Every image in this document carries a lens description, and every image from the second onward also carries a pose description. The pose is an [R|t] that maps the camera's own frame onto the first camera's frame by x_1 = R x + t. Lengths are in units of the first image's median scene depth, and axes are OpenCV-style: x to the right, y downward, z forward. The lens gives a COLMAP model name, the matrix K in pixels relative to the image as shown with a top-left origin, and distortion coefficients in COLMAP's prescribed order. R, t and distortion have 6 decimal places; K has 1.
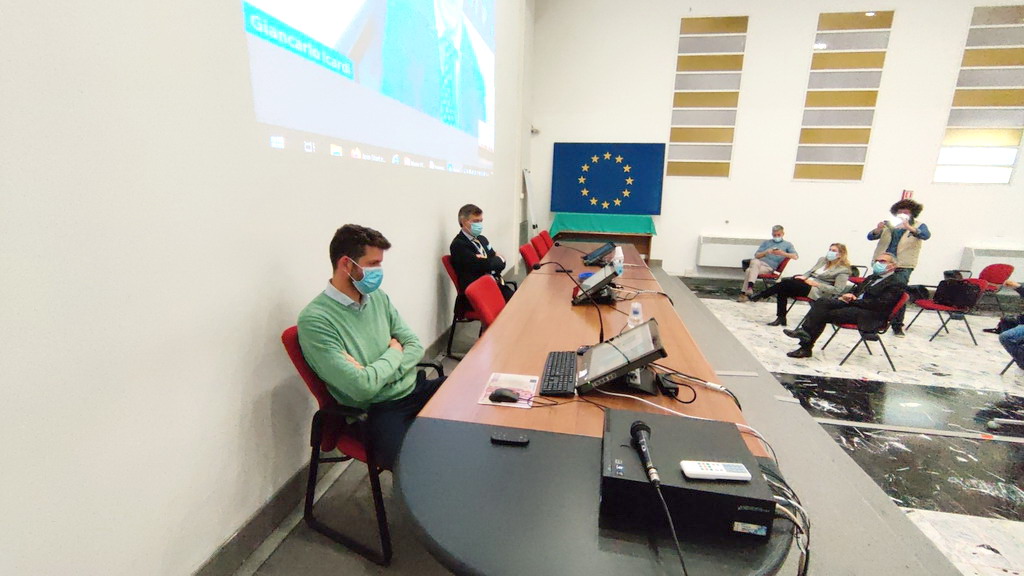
lens RADIAL K [[437.8, 0, 515.3], [0, 437.8, 285.6], [0, 0, 1]] dist [-0.000586, 0.000907]
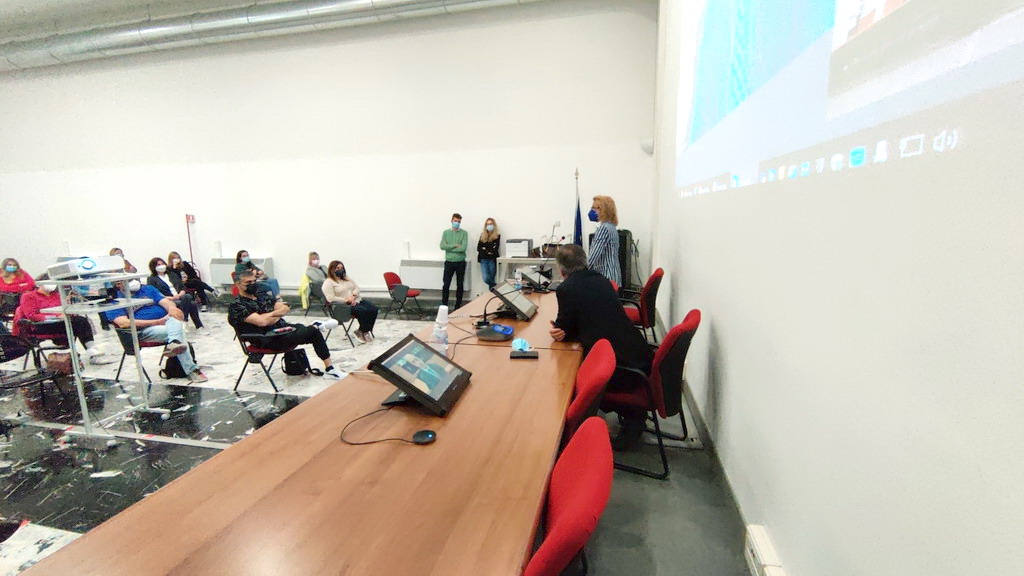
lens RADIAL K [[437.8, 0, 514.0], [0, 437.8, 287.0], [0, 0, 1]] dist [-0.000586, 0.000907]
pose [[-0.998664, -0.013334, 0.049916, 0.057619], [0.006574, 0.925478, 0.378744, -0.203126], [-0.051246, 0.378567, -0.924154, 0.899610]]
